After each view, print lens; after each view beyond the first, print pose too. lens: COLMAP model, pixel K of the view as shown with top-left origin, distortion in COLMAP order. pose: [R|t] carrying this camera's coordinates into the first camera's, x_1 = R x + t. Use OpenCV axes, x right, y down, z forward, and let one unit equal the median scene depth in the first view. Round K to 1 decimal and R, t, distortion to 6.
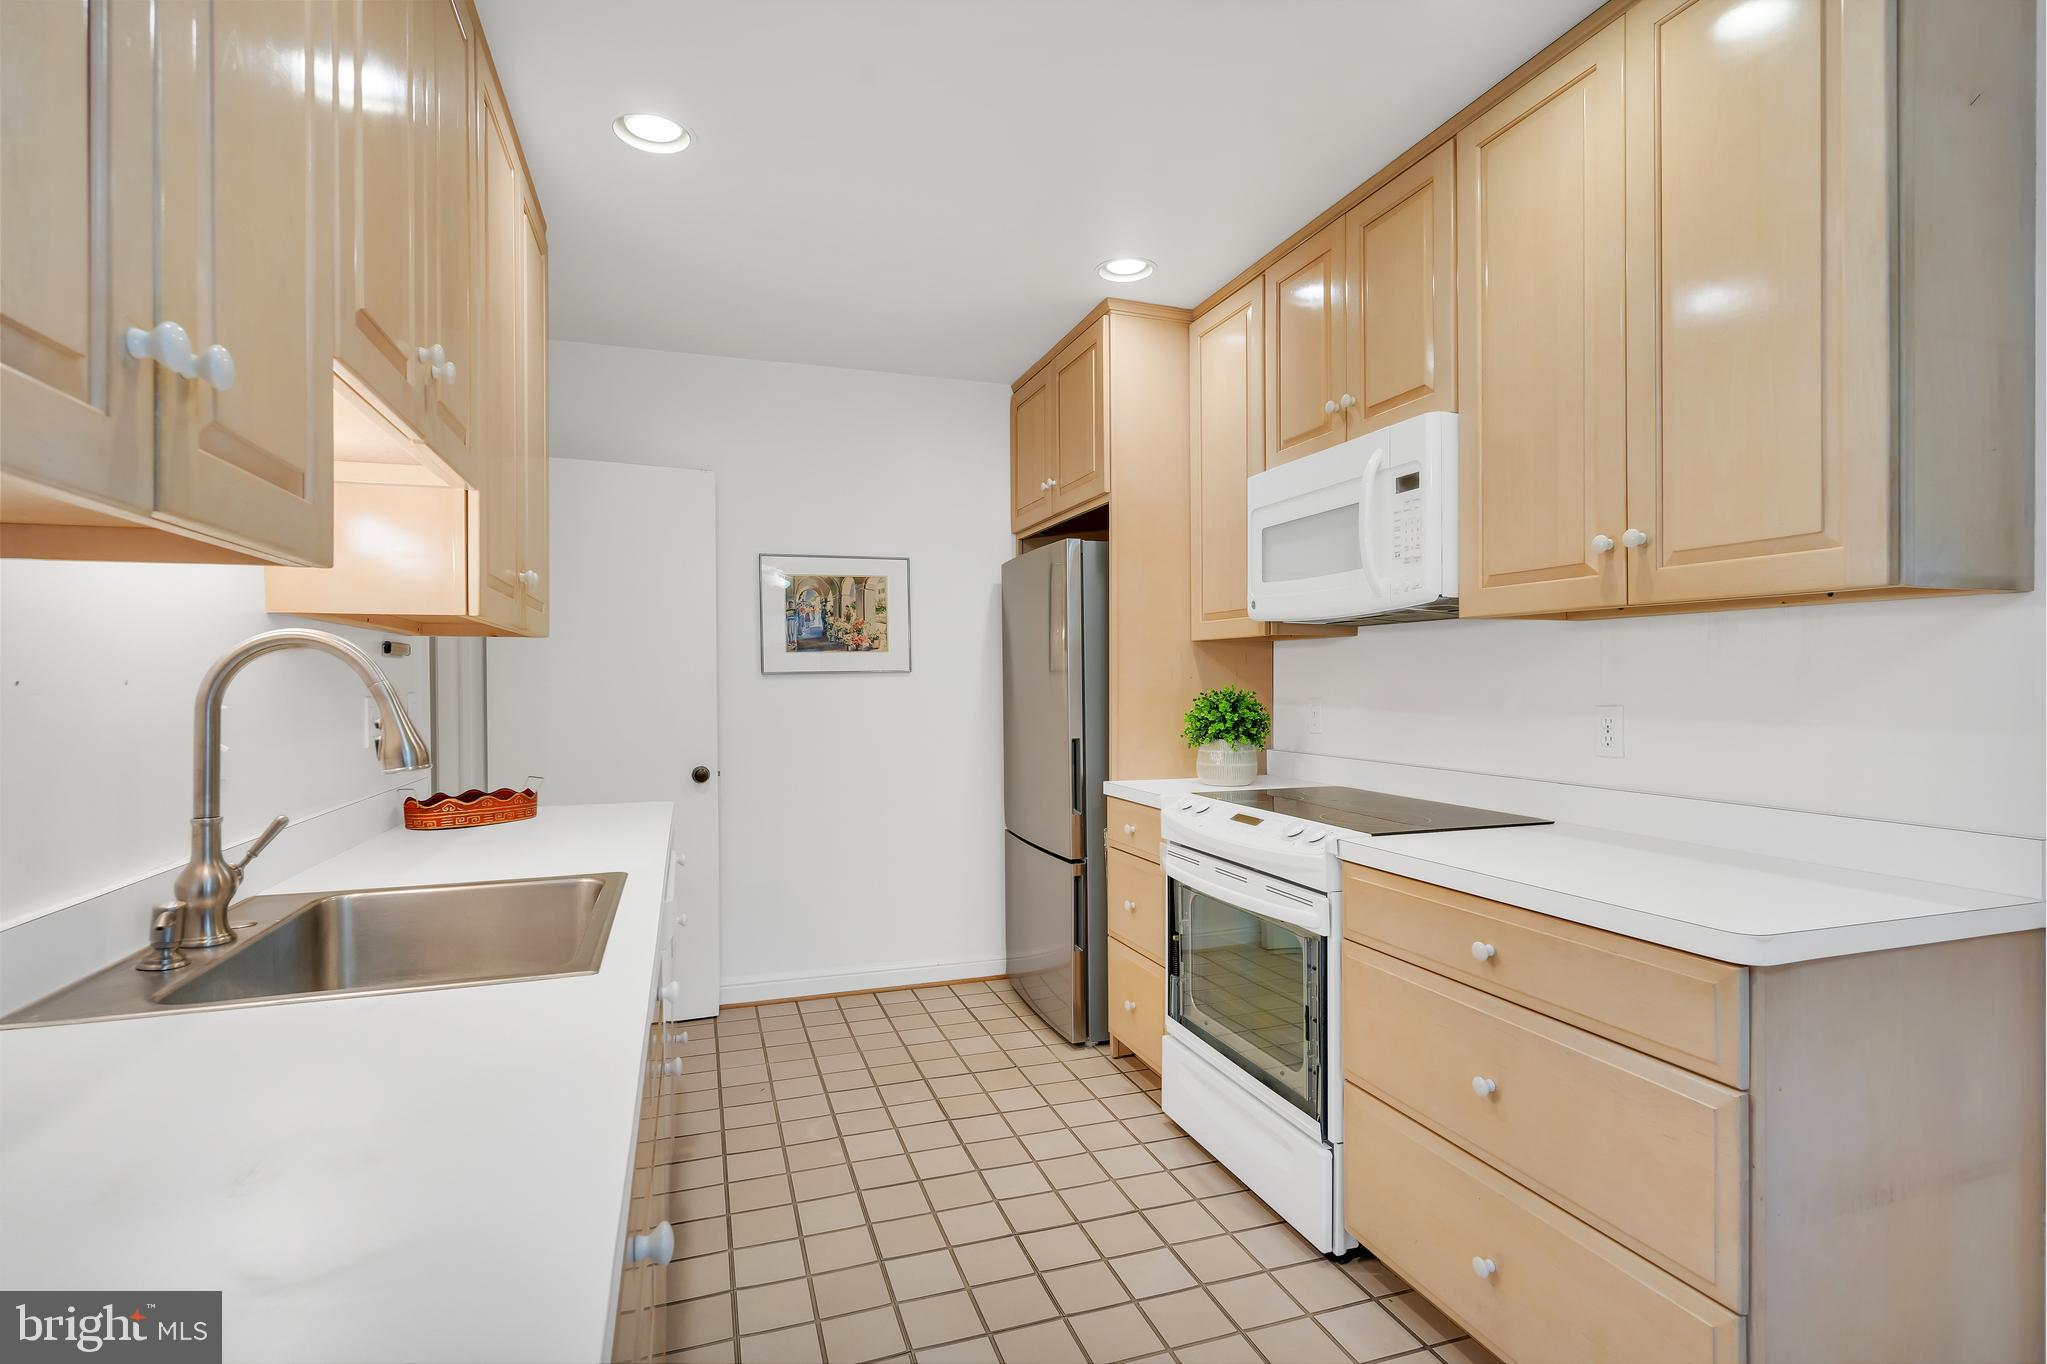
lens RADIAL K [[984.9, 0, 1024.6], [0, 984.9, 684.4], [0, 0, 1]] dist [-0.003230, -0.000028]
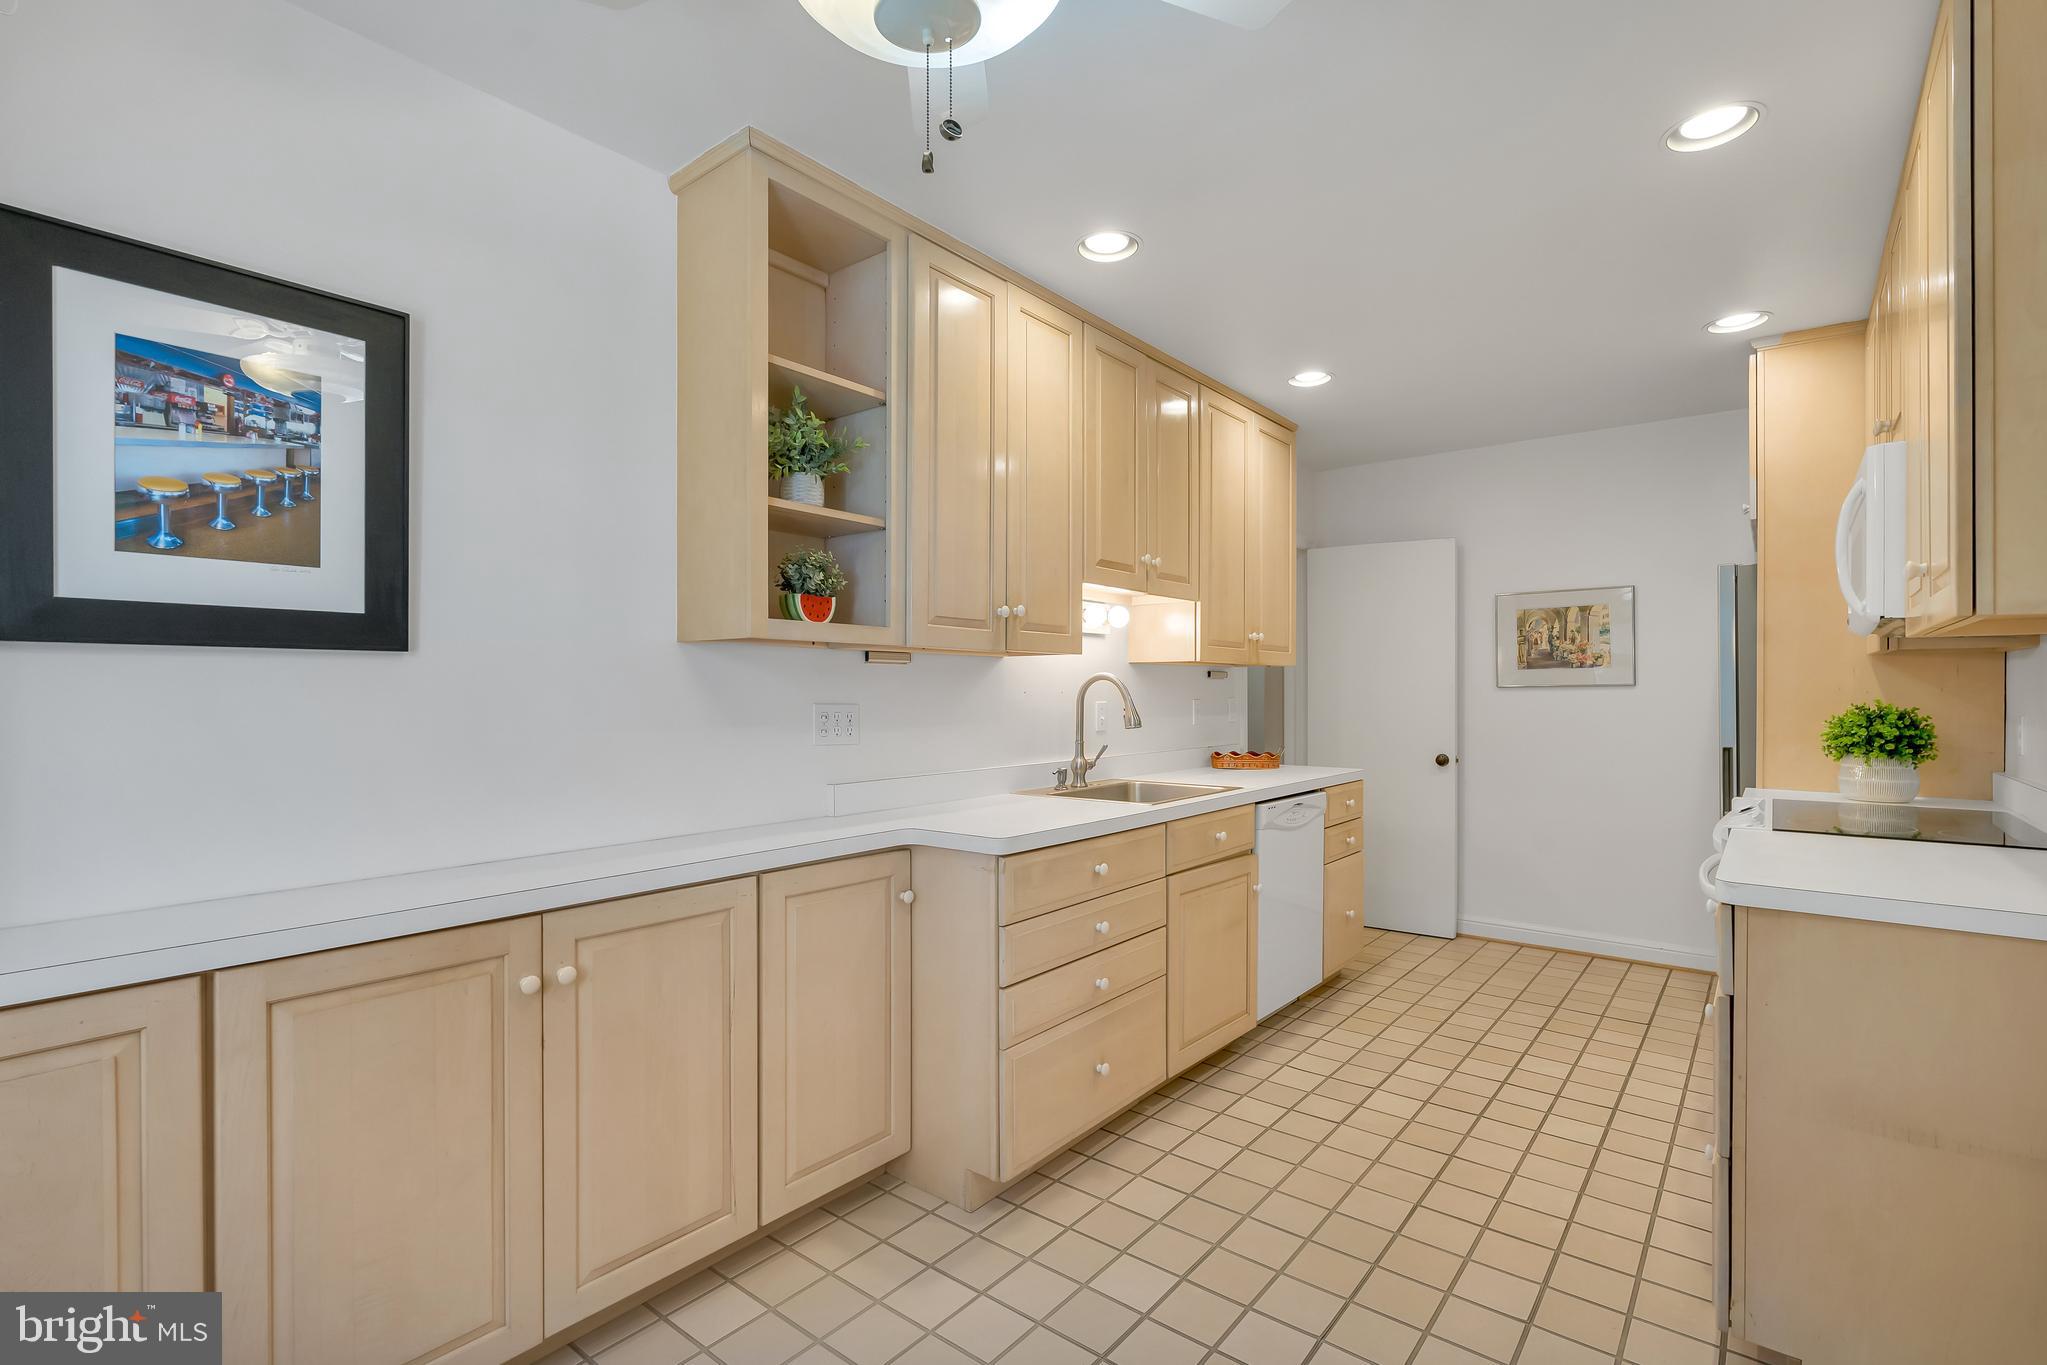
lens RADIAL K [[938.2, 0, 1032.3], [0, 938.2, 688.2], [0, 0, 1]] dist [-0.000448, 0.000199]
pose [[0.538178, 0.002444, -0.842828, 0.464404], [-0.006405, 0.999979, -0.001190, -0.003863], [0.842807, 0.006039, 0.538182, -0.188546]]
